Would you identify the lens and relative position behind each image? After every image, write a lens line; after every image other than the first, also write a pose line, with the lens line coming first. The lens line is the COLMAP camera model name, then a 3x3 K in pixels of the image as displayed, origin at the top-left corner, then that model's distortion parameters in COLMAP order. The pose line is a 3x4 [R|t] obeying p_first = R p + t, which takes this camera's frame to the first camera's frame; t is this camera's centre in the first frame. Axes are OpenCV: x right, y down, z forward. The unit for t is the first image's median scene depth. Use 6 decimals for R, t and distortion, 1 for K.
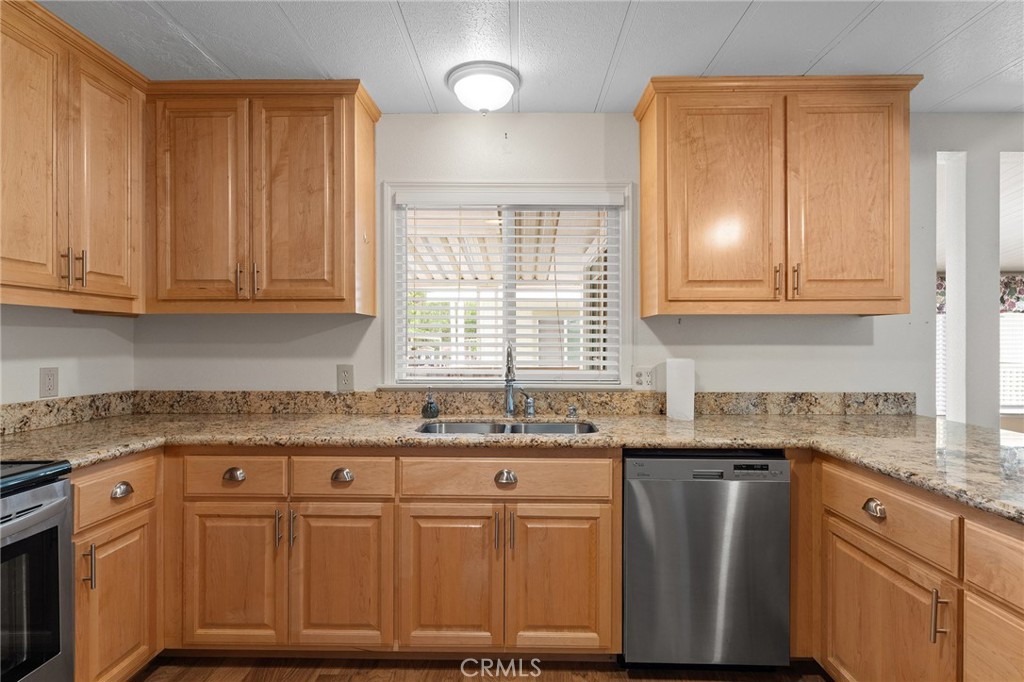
lens RADIAL K [[499.3, 0, 512.5], [0, 499.3, 338.8], [0, 0, 1]] dist [-0.003369, -0.000489]
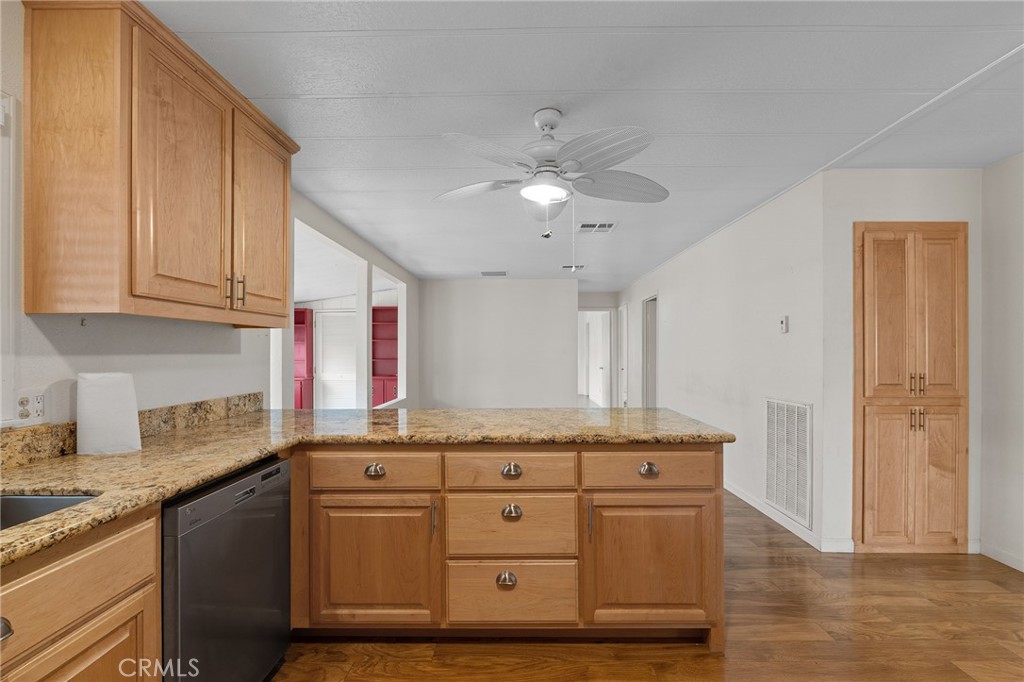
lens RADIAL K [[464.1, 0, 512.5], [0, 464.1, 345.5], [0, 0, 1]] dist [-0.000044, -0.000122]
pose [[-0.003536, 0.010618, 0.999937, -0.393179], [-0.004370, 0.999934, -0.010633, 0.003557], [-0.999984, -0.004407, -0.003489, 0.431786]]
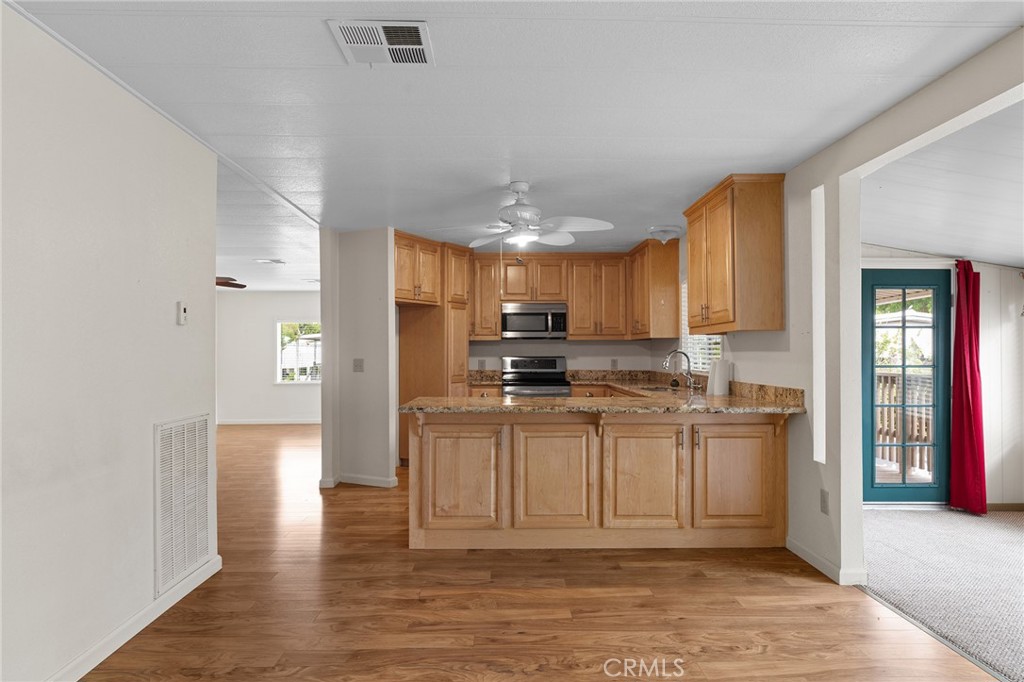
lens RADIAL K [[639.2, 0, 512.0], [0, 639.2, 341.0], [0, 0, 1]] dist [0.000762, -0.000053]
pose [[0.040334, -0.018317, -0.999018, 2.685578], [0.007094, 0.999812, -0.018045, 0.012703], [0.999161, -0.006359, 0.040457, 0.236407]]
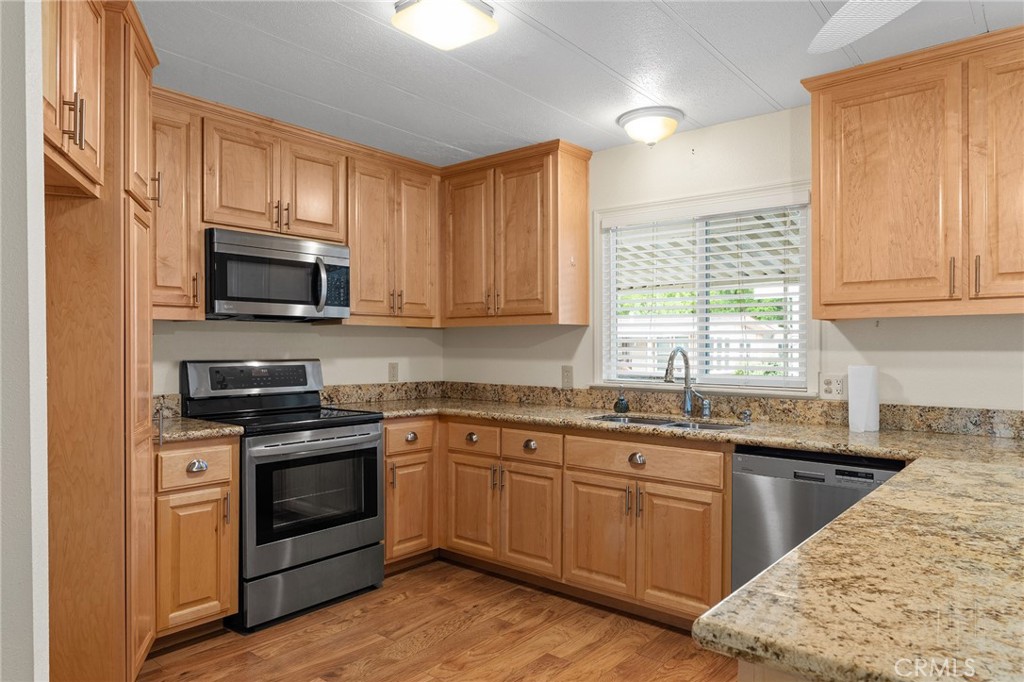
lens RADIAL K [[654.6, 0, 512.0], [0, 654.6, 341.0], [0, 0, 1]] dist [0.000841, 0.000903]
pose [[0.776416, -0.004545, -0.630205, 0.647558], [0.003481, 0.999990, -0.002923, -0.004381], [0.630212, 0.000076, 0.776423, -0.364328]]
